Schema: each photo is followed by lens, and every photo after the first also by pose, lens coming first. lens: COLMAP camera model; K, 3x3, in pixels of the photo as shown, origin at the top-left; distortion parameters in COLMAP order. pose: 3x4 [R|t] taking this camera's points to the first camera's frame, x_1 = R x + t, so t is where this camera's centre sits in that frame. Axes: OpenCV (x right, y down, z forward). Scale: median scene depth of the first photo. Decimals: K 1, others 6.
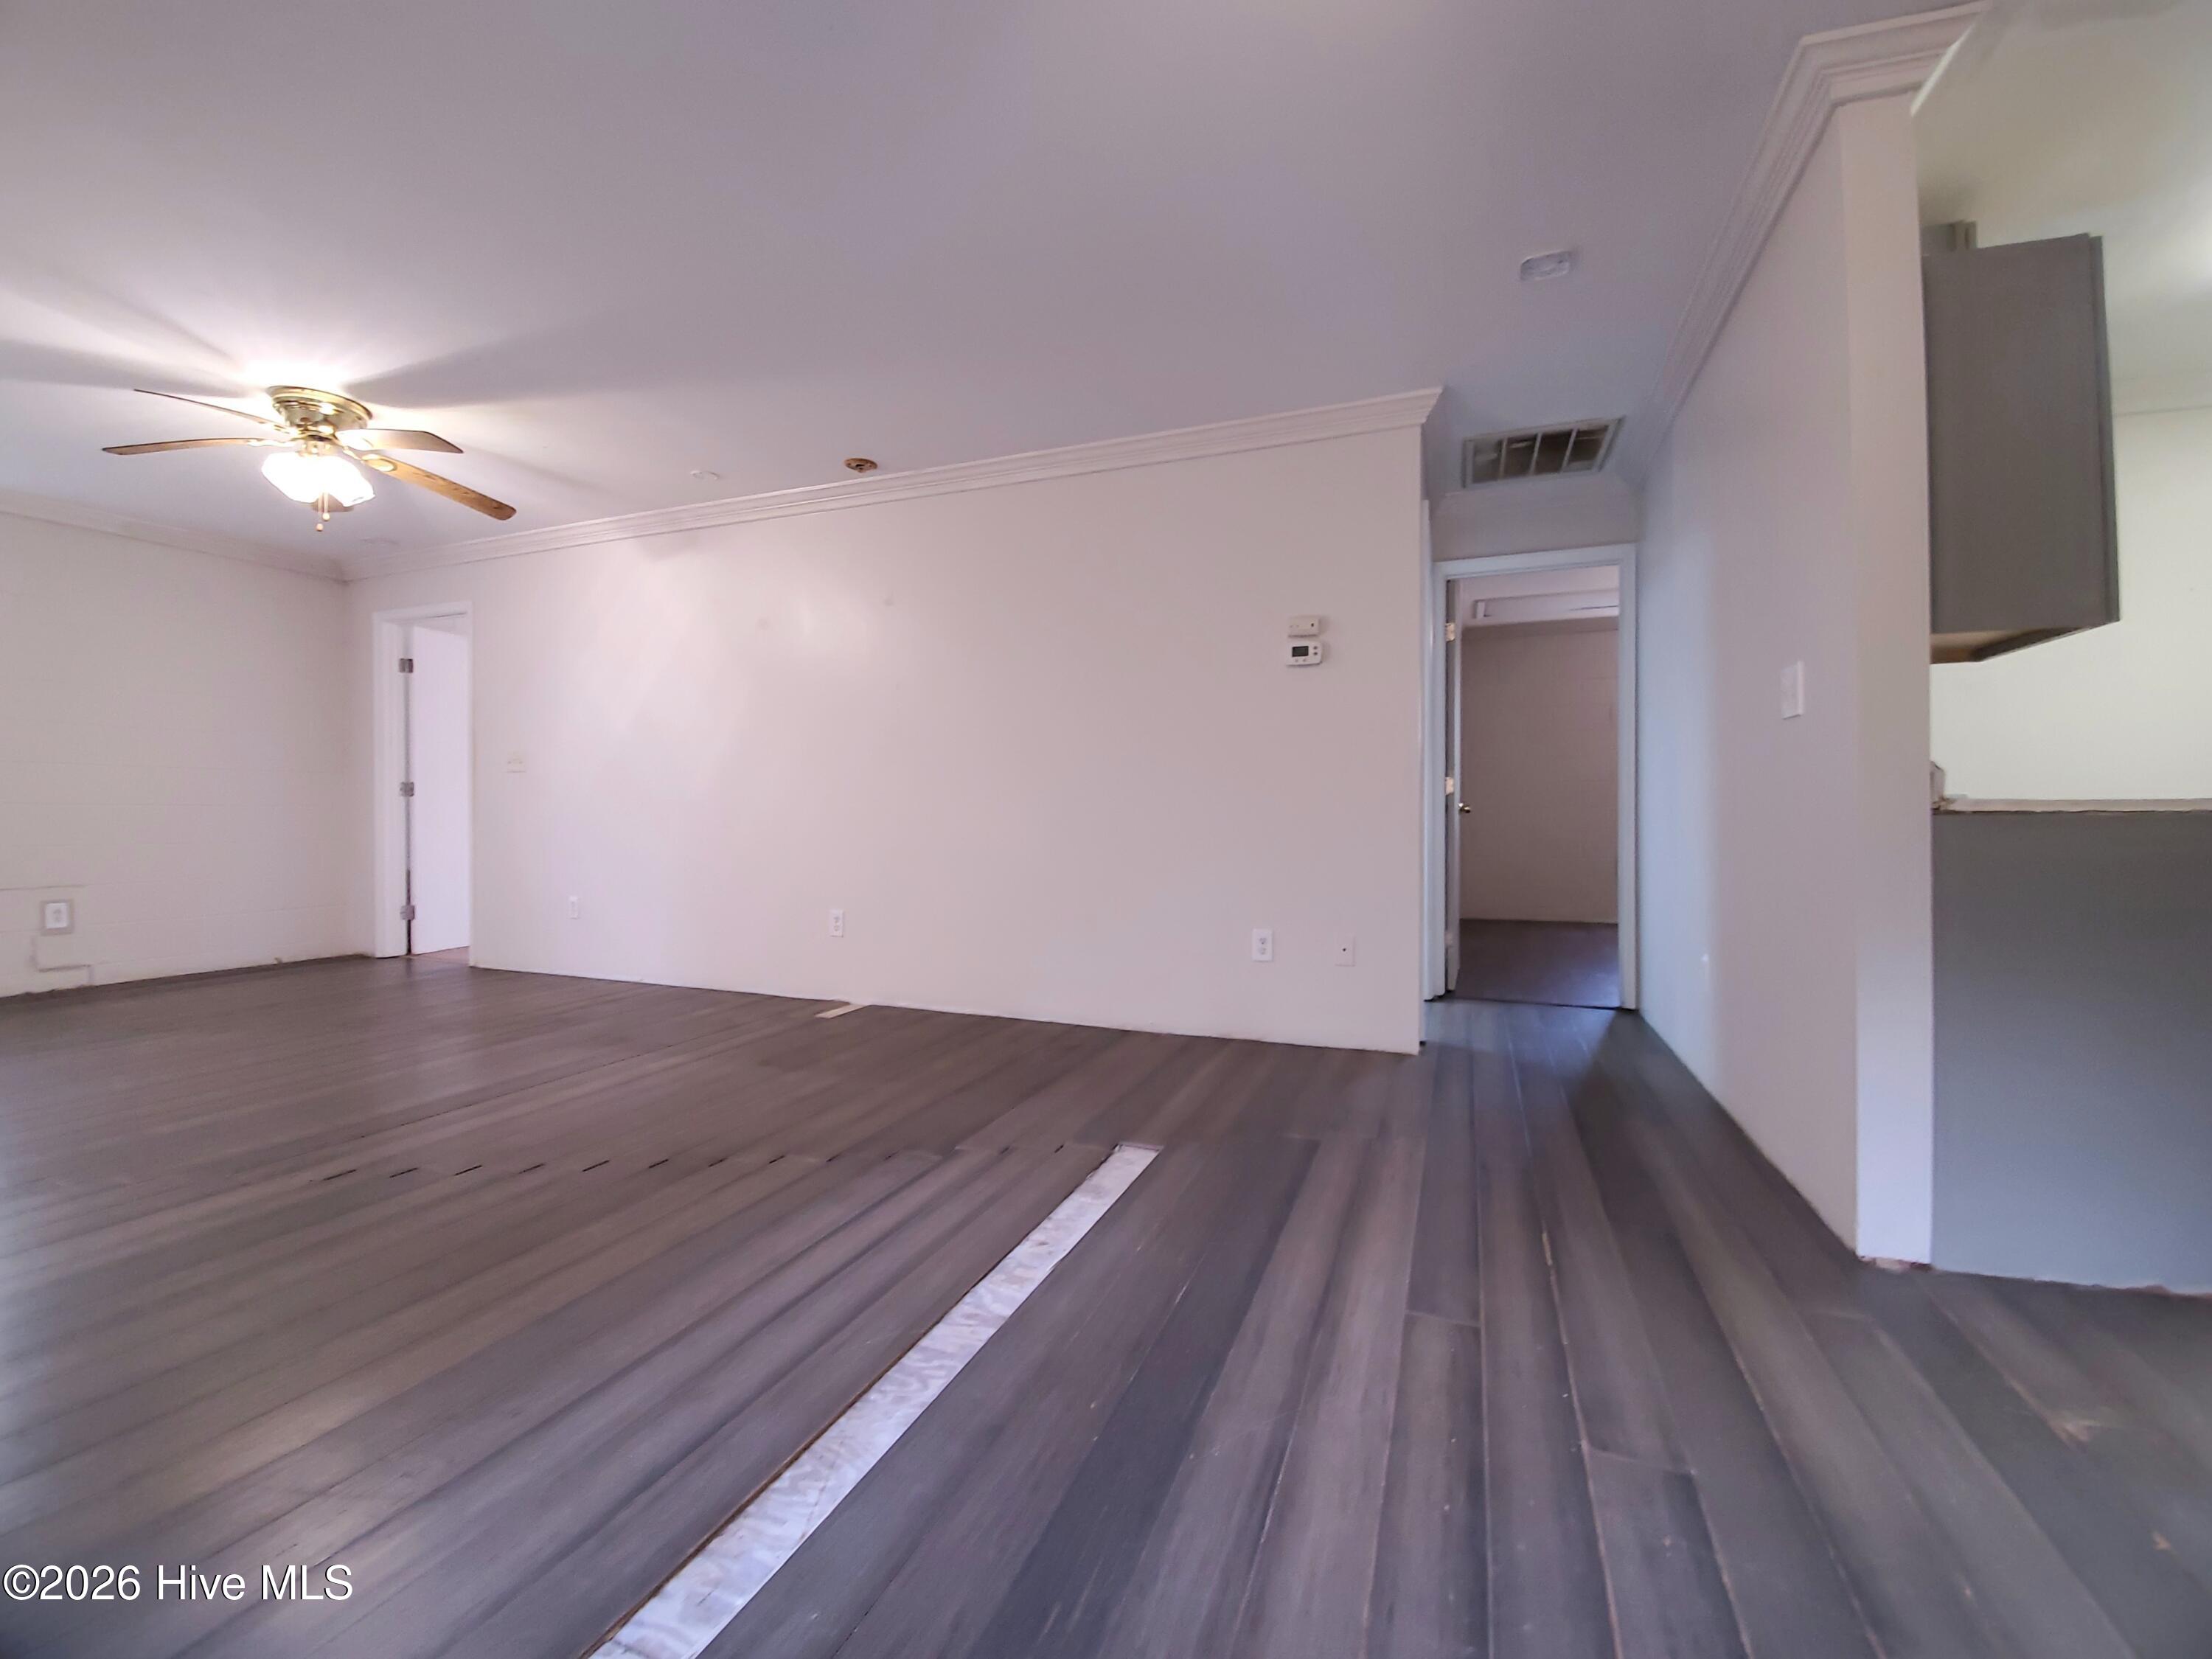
lens RADIAL K [[899.0, 0, 1111.7], [0, 899.0, 825.8], [0, 0, 1]] dist [-0.005775, -0.000435]
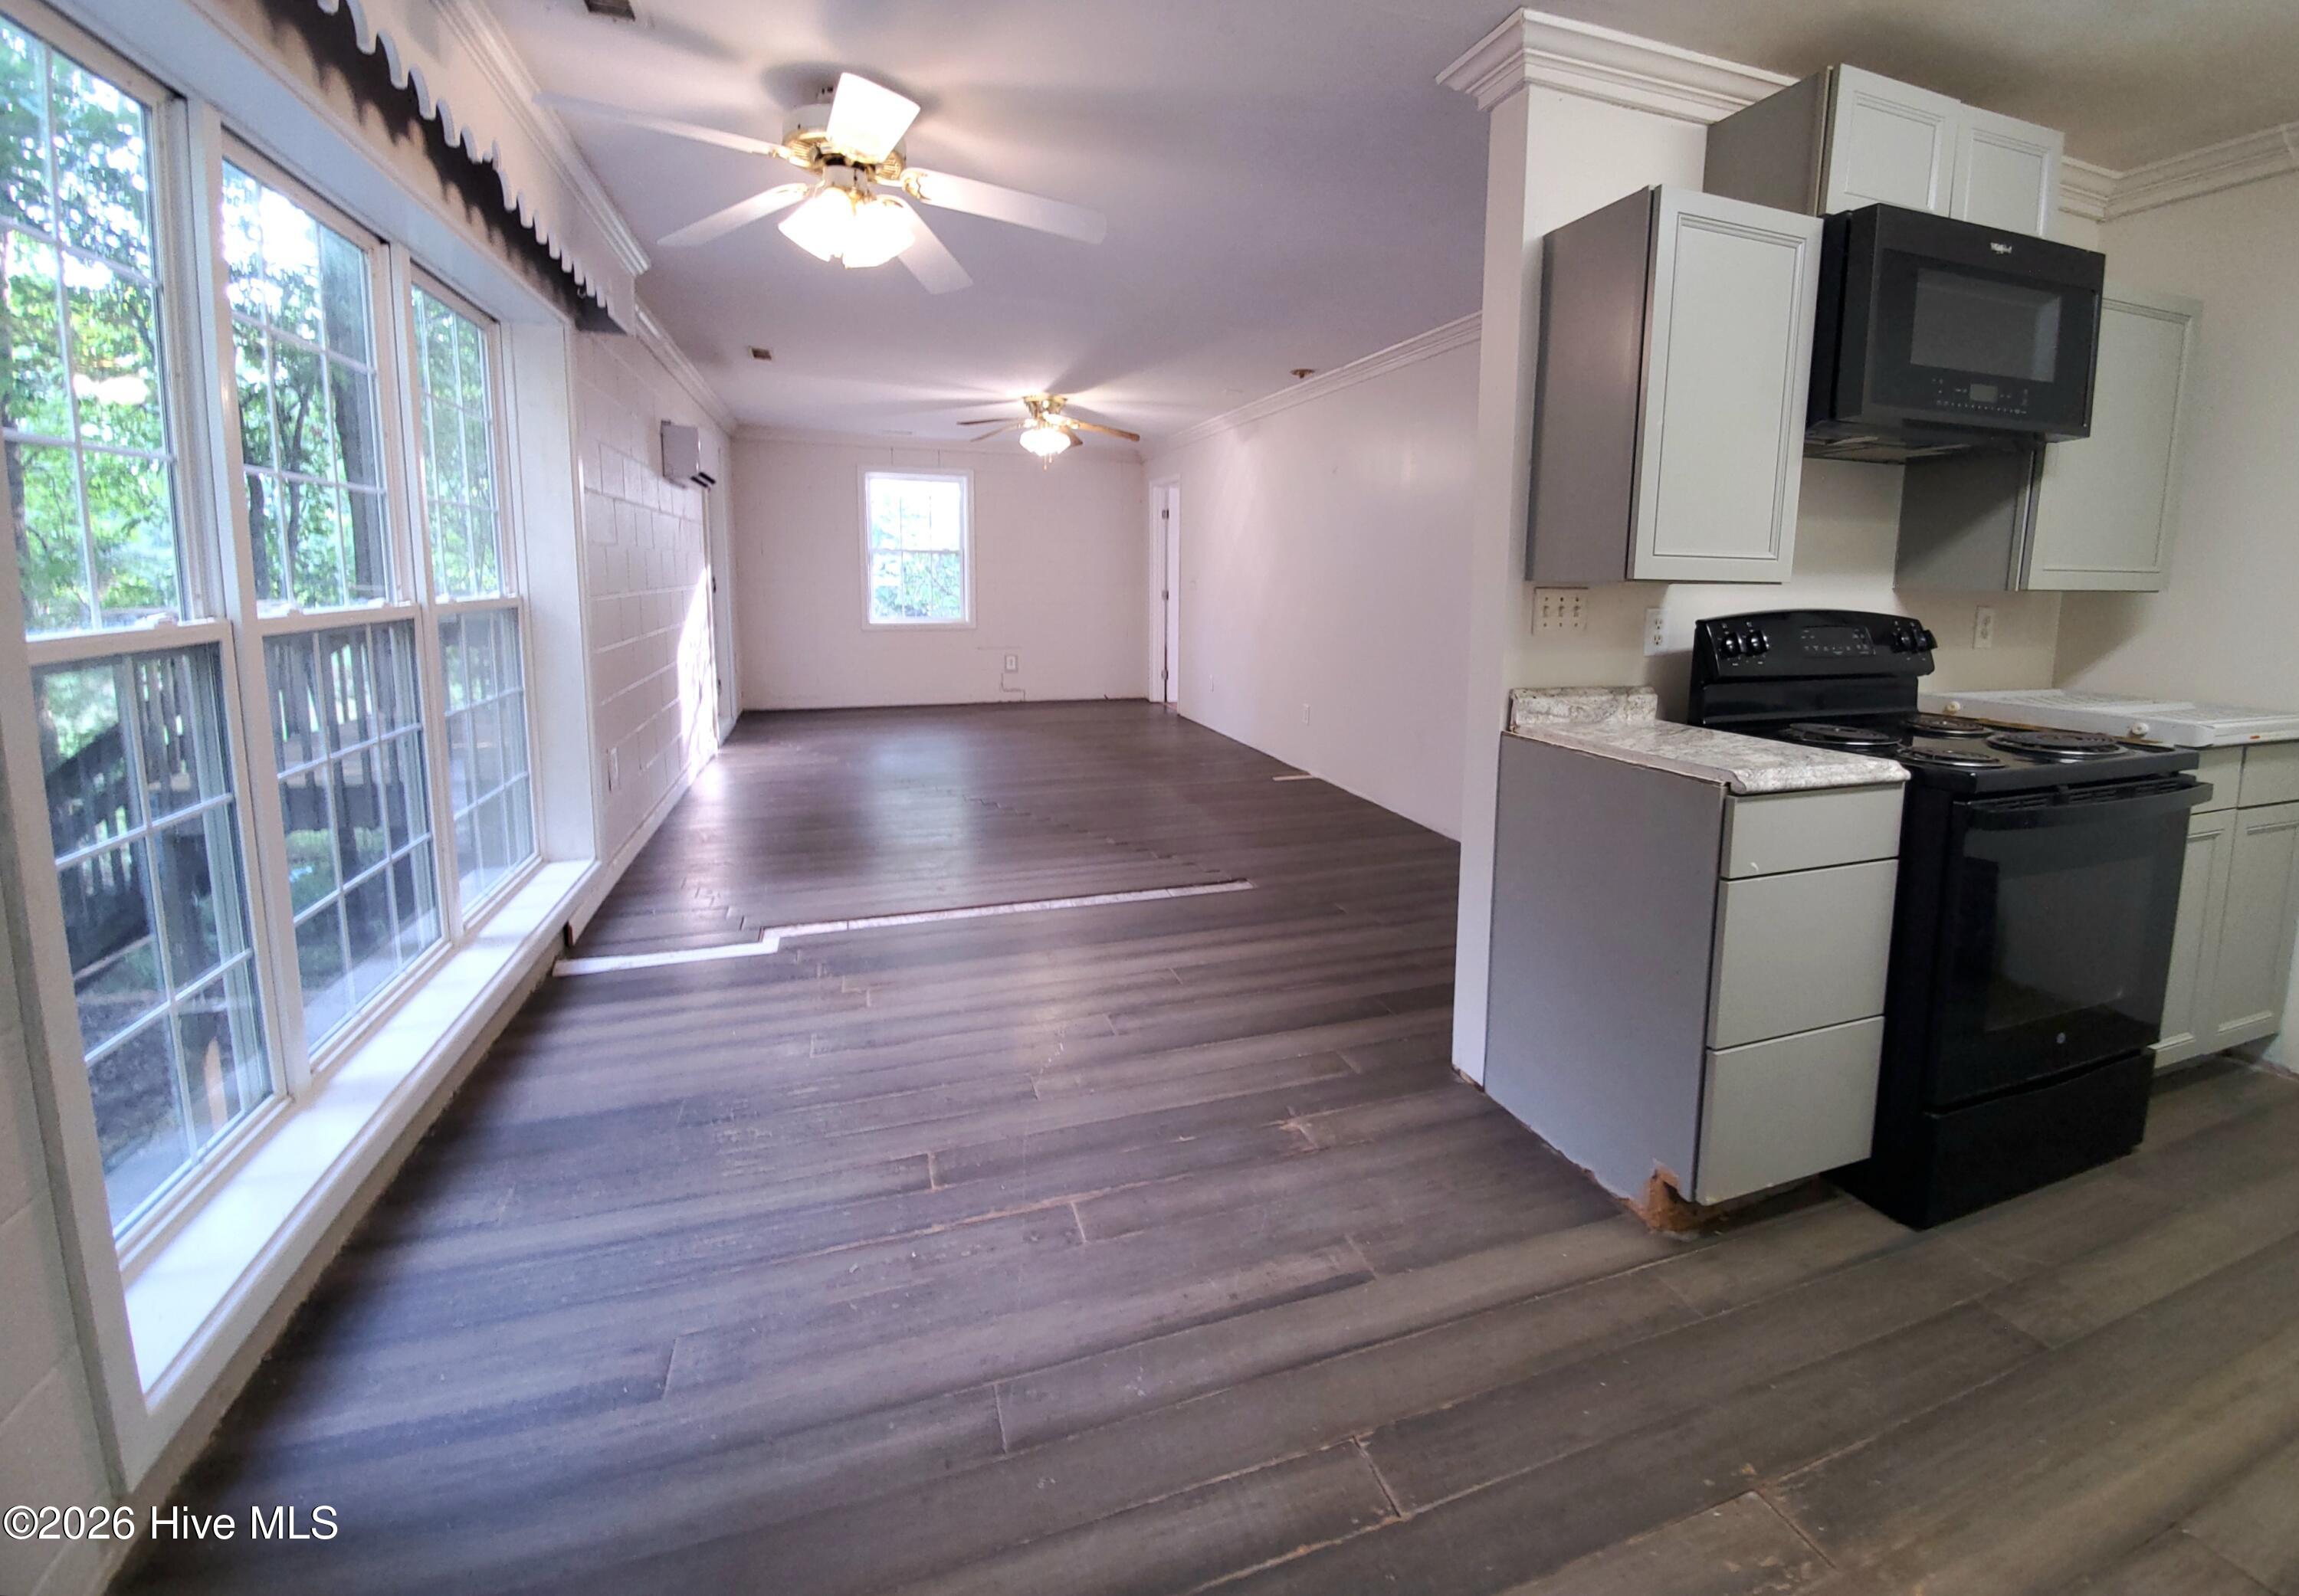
lens RADIAL K [[958.4, 0, 1202.8], [0, 958.4, 698.7], [0, 0, 1]] dist [-0.015172, -0.001407]
pose [[0.653273, 0.104427, -0.749887, 0.846267], [-0.020633, 0.992530, 0.120242, -0.104877], [0.756842, -0.063078, 0.650547, -0.068164]]
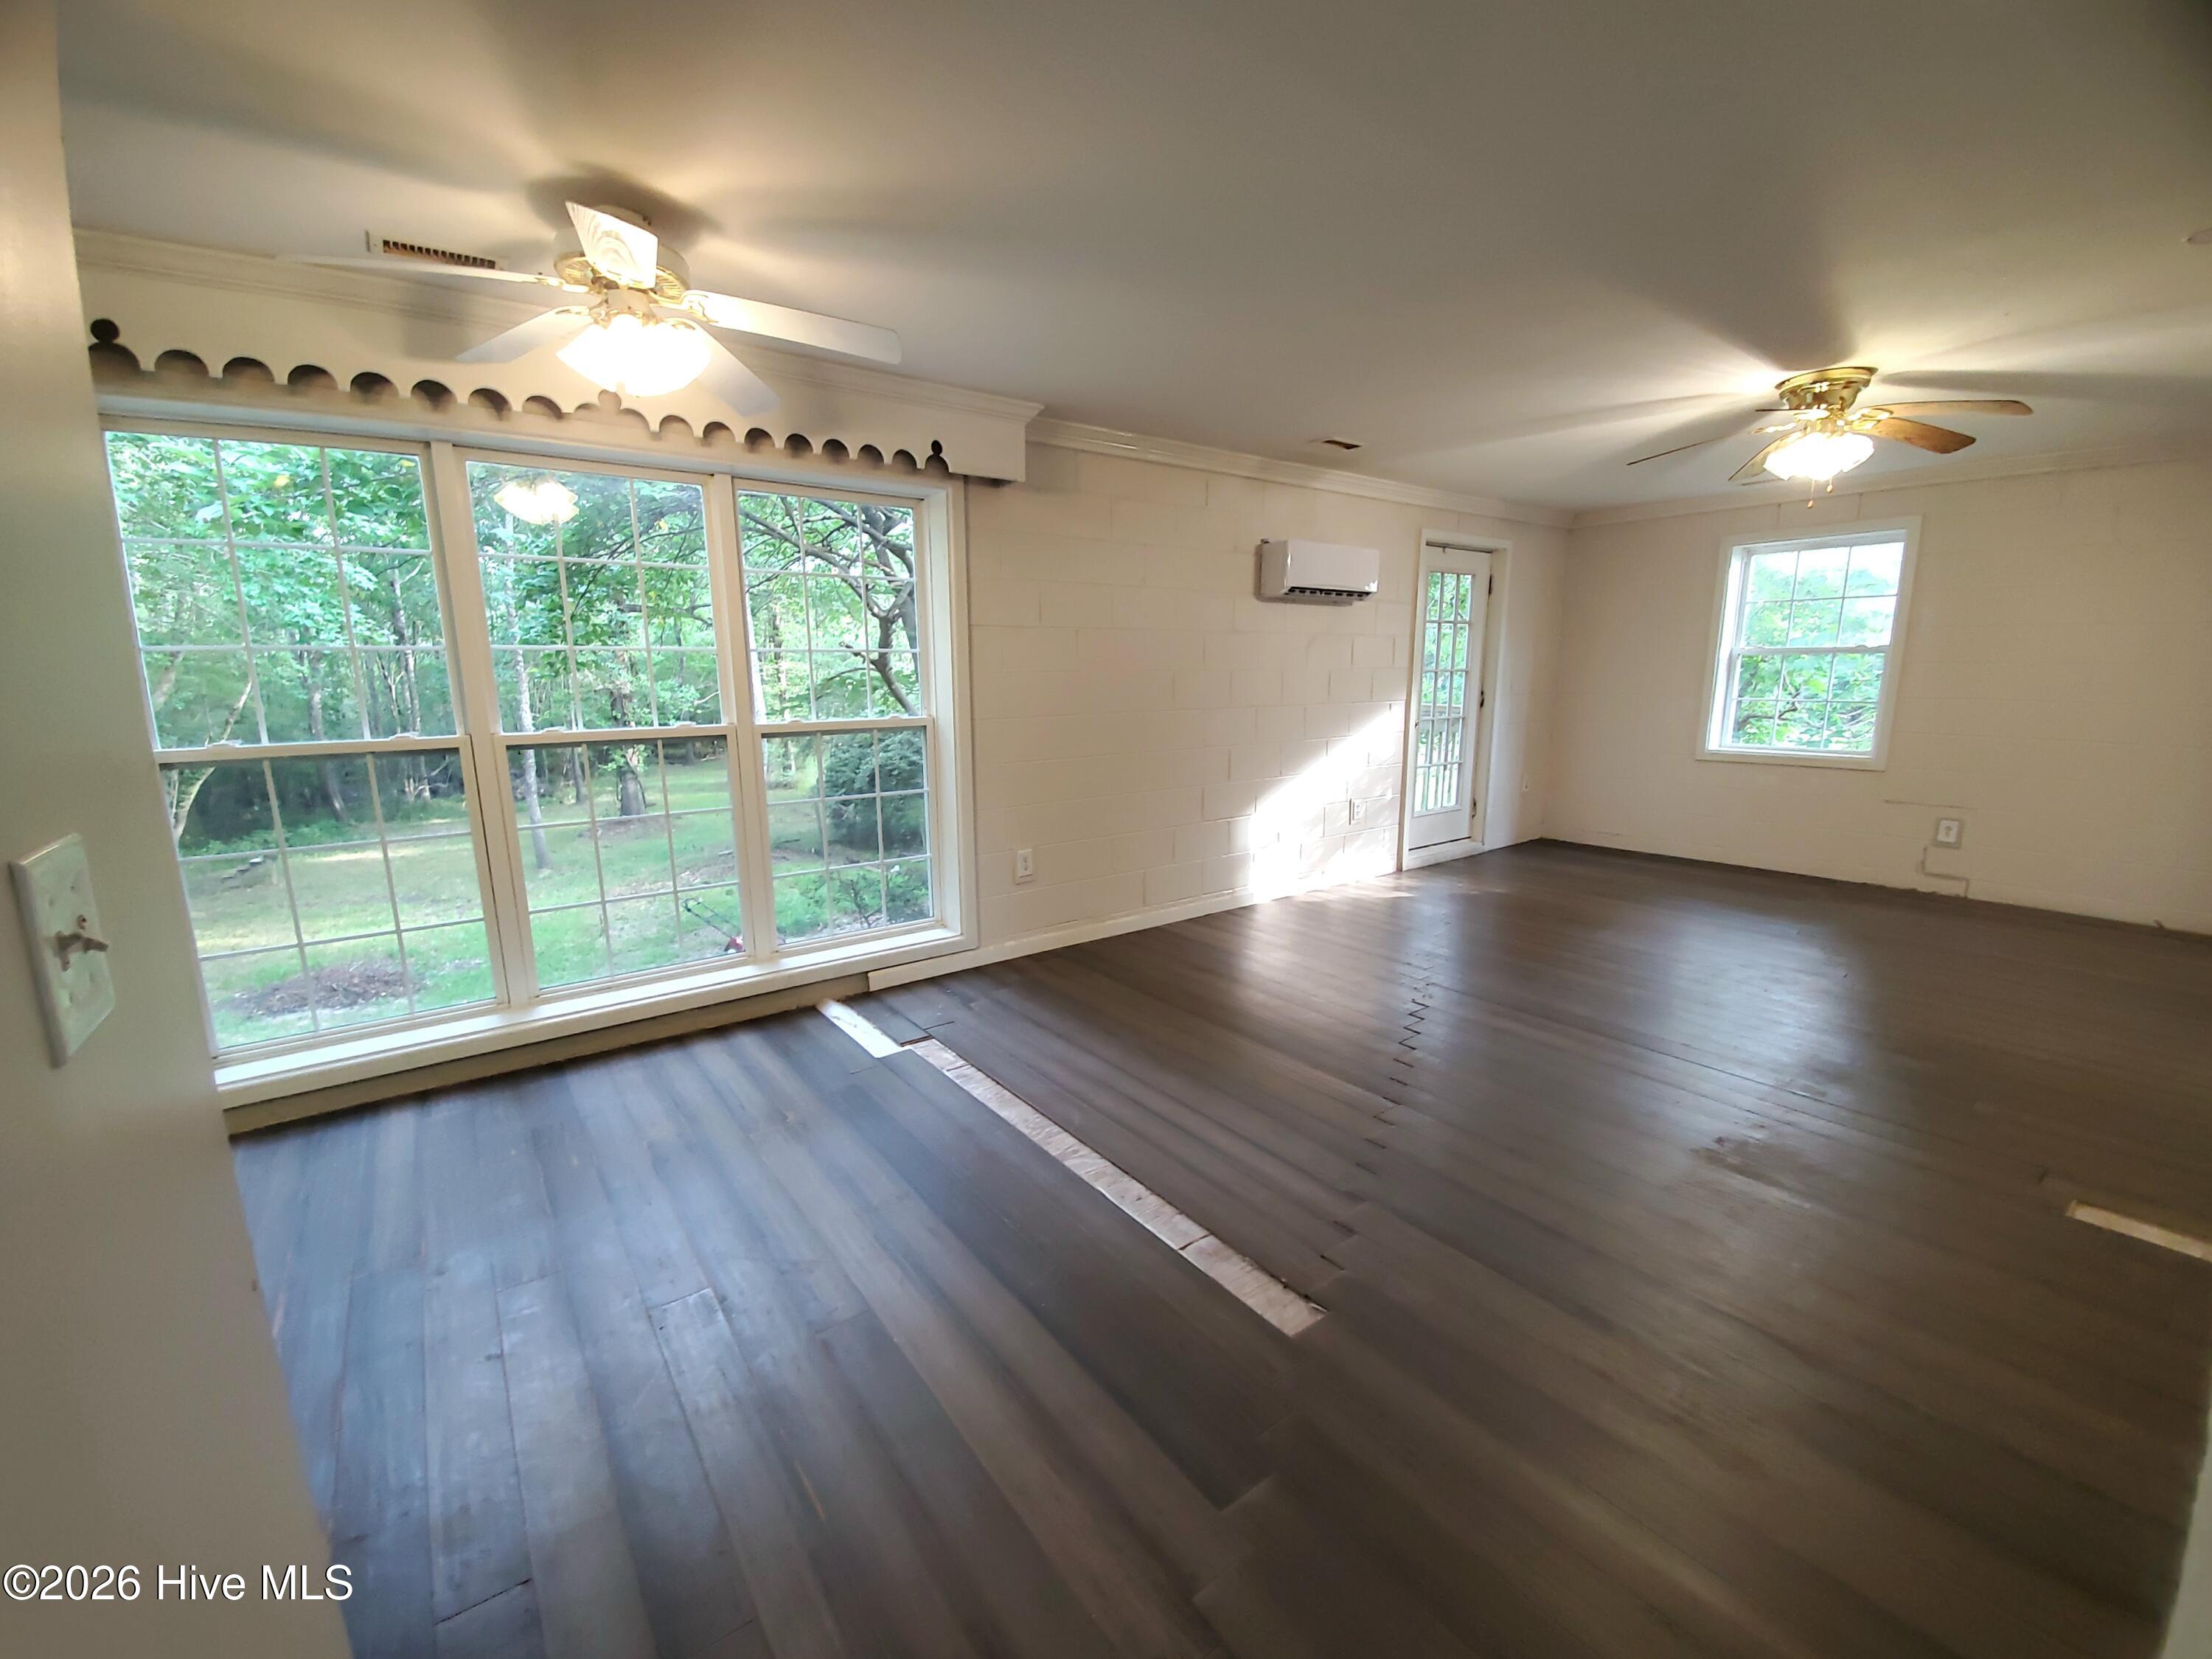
lens RADIAL K [[899.0, 0, 1085.2], [0, 899.0, 838.6], [0, 0, 1]] dist [-0.005775, -0.000435]
pose [[-0.542349, 0.157648, -0.825230, 0.517889], [0.000139, 0.982254, 0.187554, -0.143606], [0.840153, 0.101605, -0.532746, 0.887462]]
